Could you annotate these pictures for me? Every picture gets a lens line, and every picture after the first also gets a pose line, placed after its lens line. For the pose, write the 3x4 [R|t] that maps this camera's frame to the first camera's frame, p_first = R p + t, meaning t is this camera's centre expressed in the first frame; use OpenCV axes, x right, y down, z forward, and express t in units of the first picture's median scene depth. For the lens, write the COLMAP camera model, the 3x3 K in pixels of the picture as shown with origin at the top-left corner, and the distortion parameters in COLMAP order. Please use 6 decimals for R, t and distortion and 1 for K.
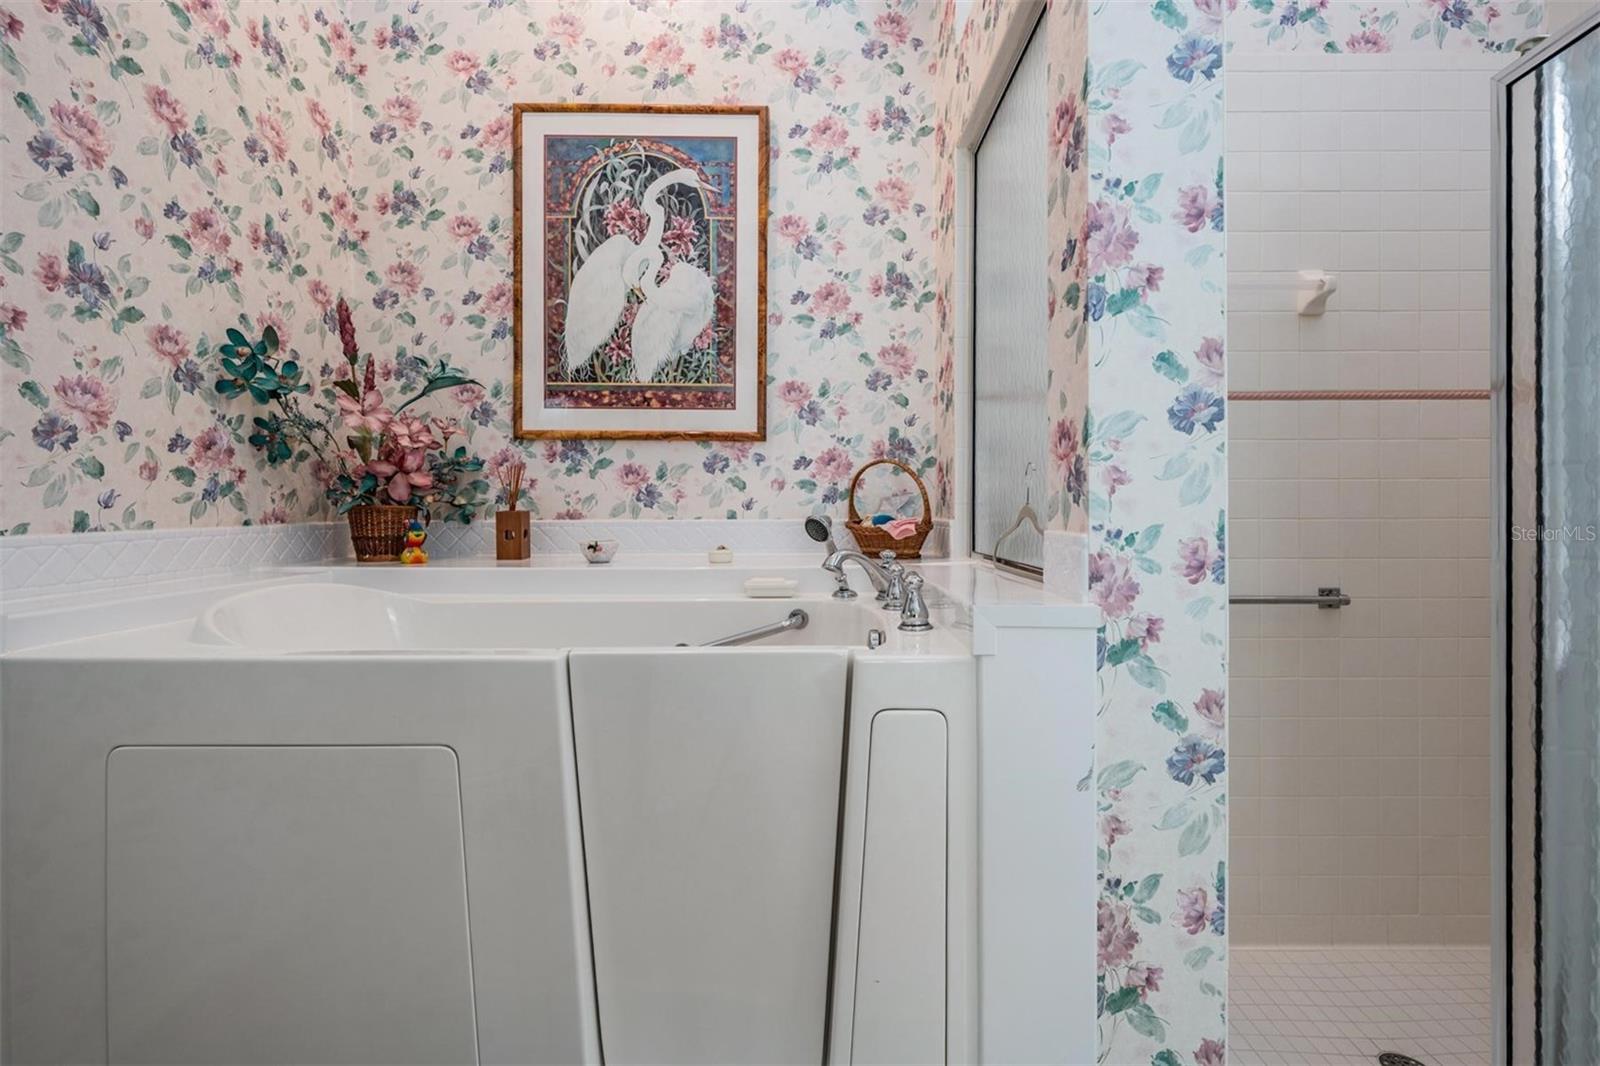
lens RADIAL K [[720.7, 0, 803.6], [0, 720.7, 508.8], [0, 0, 1]] dist [-0.000787, -0.000494]
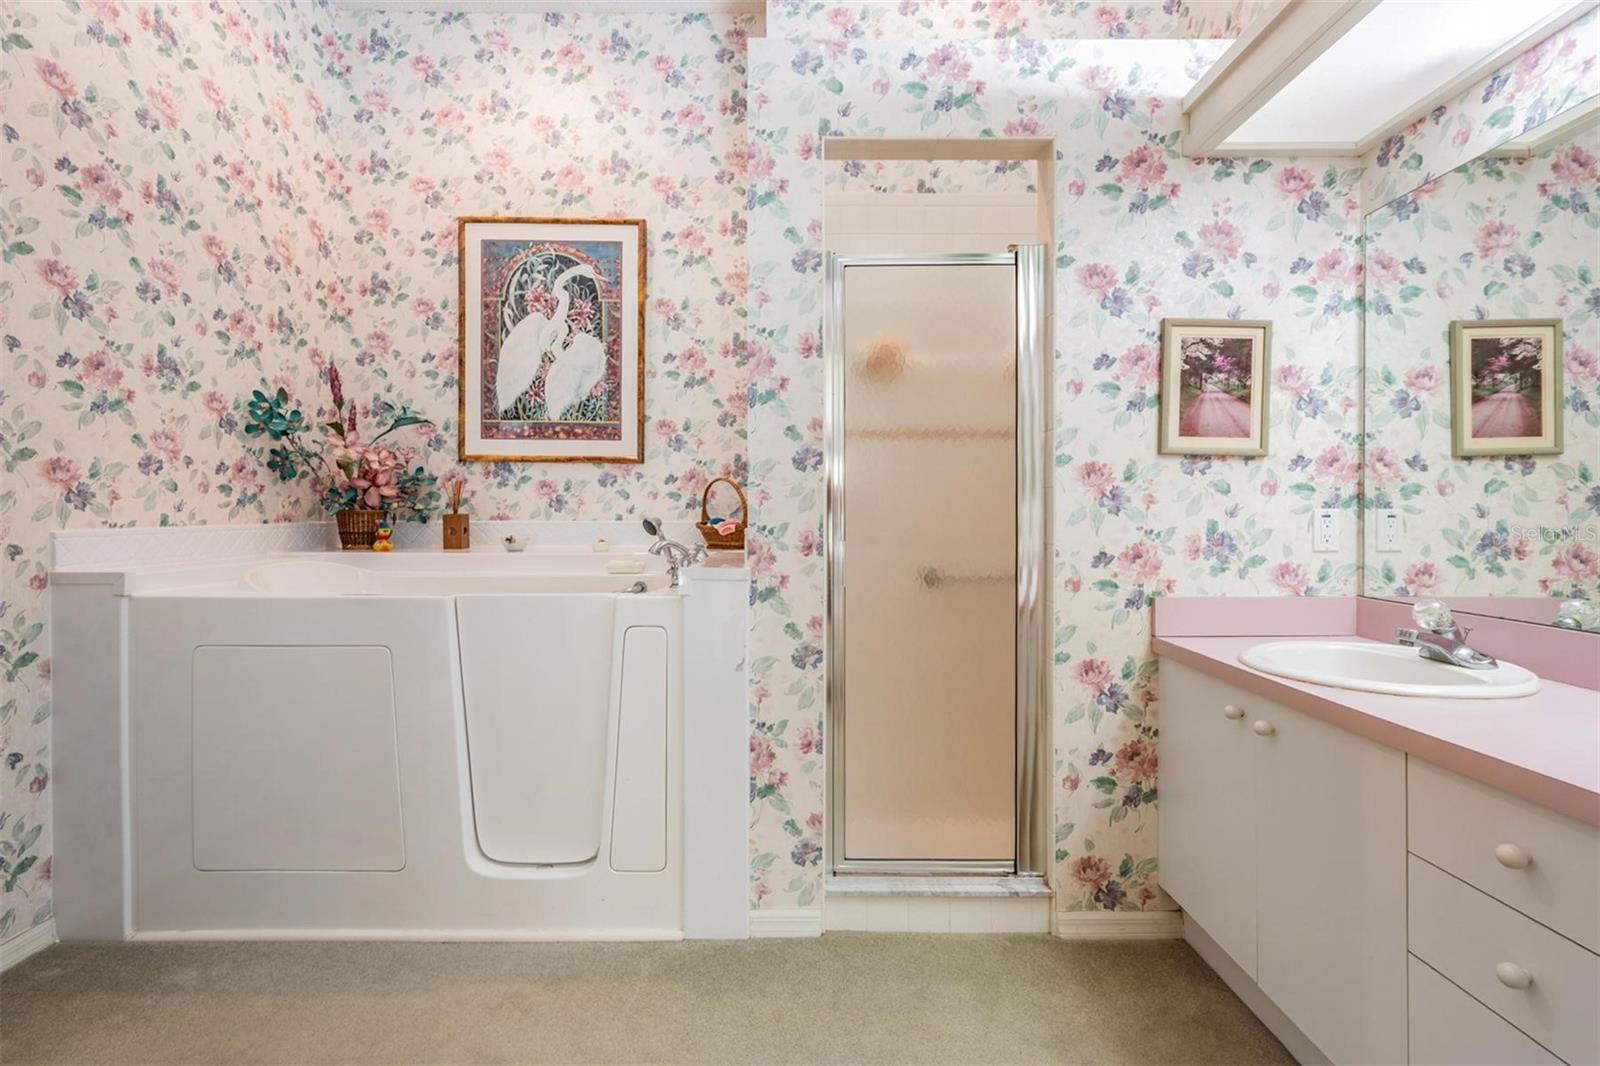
lens RADIAL K [[720.7, 0, 806.0], [0, 720.7, 513.4], [0, 0, 1]] dist [-0.000787, -0.000494]
pose [[0.999994, 0.003221, 0.001410, 0.288160], [-0.003222, 0.999995, 0.000532, -0.001429], [-0.001408, -0.000537, 0.999999, -0.415550]]
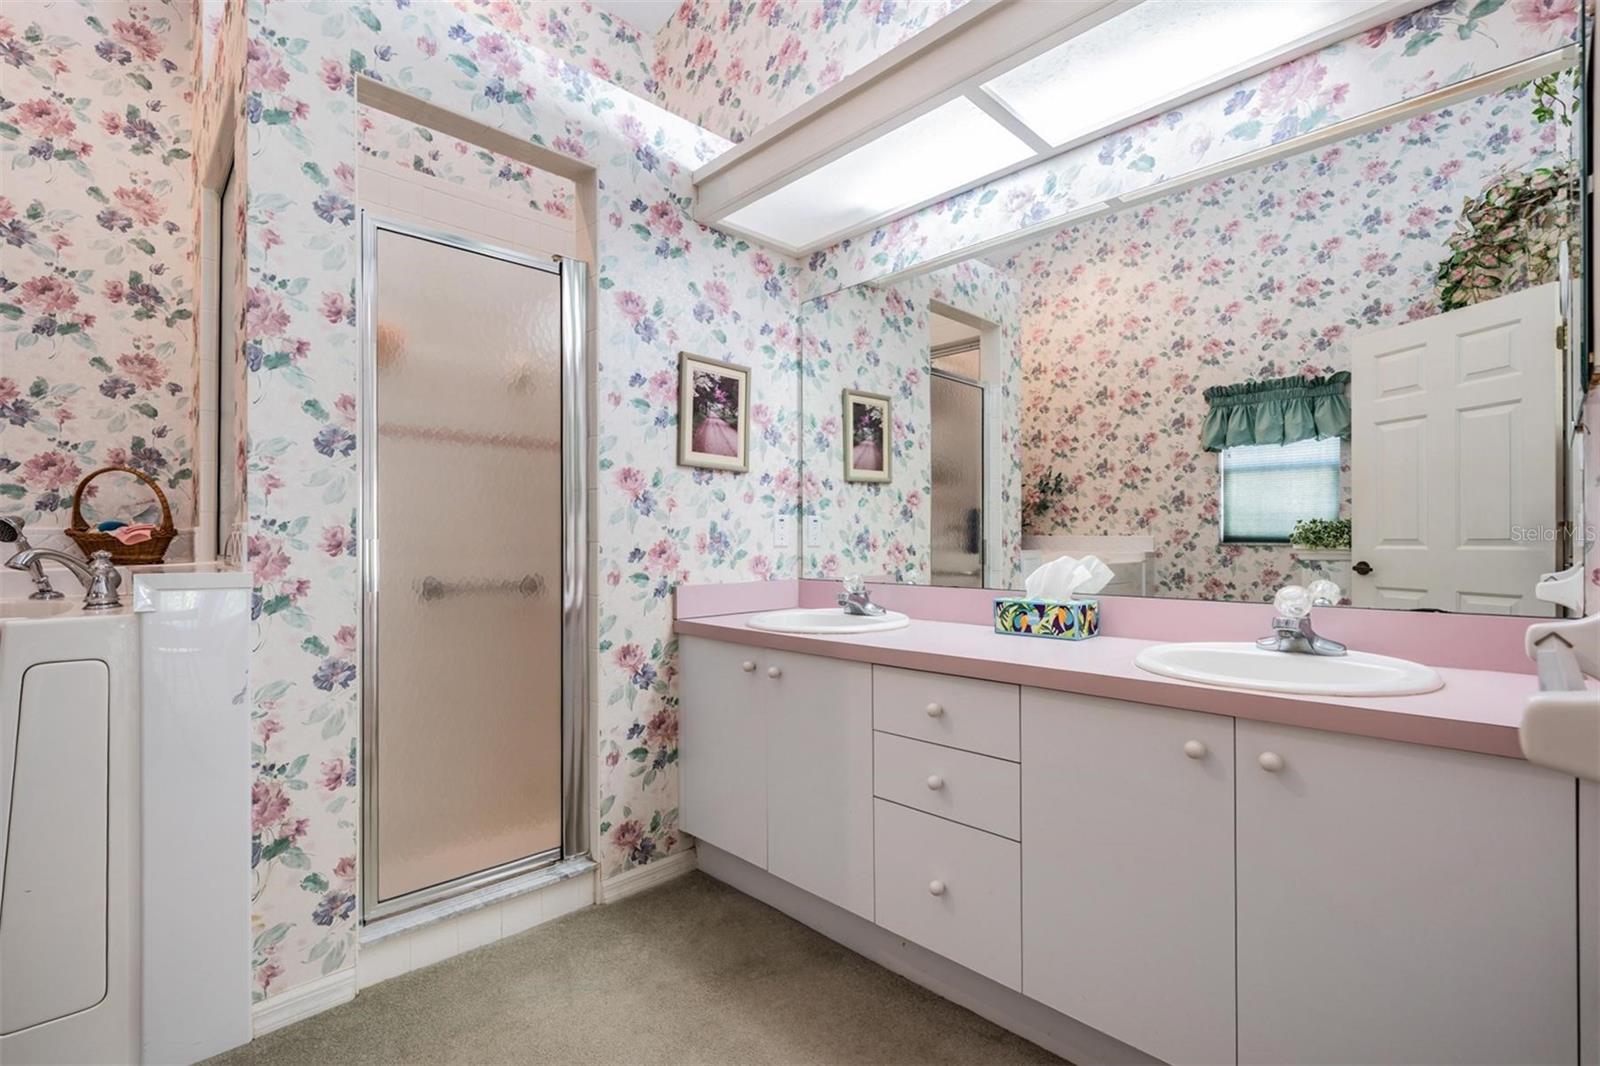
lens RADIAL K [[720.7, 0, 790.6], [0, 720.7, 538.4], [0, 0, 1]] dist [-0.000787, -0.000494]
pose [[0.723239, 0.002822, 0.690592, 0.103254], [0.001852, 0.999980, -0.006025, 0.041270], [-0.690595, 0.005637, 0.723220, -0.399786]]
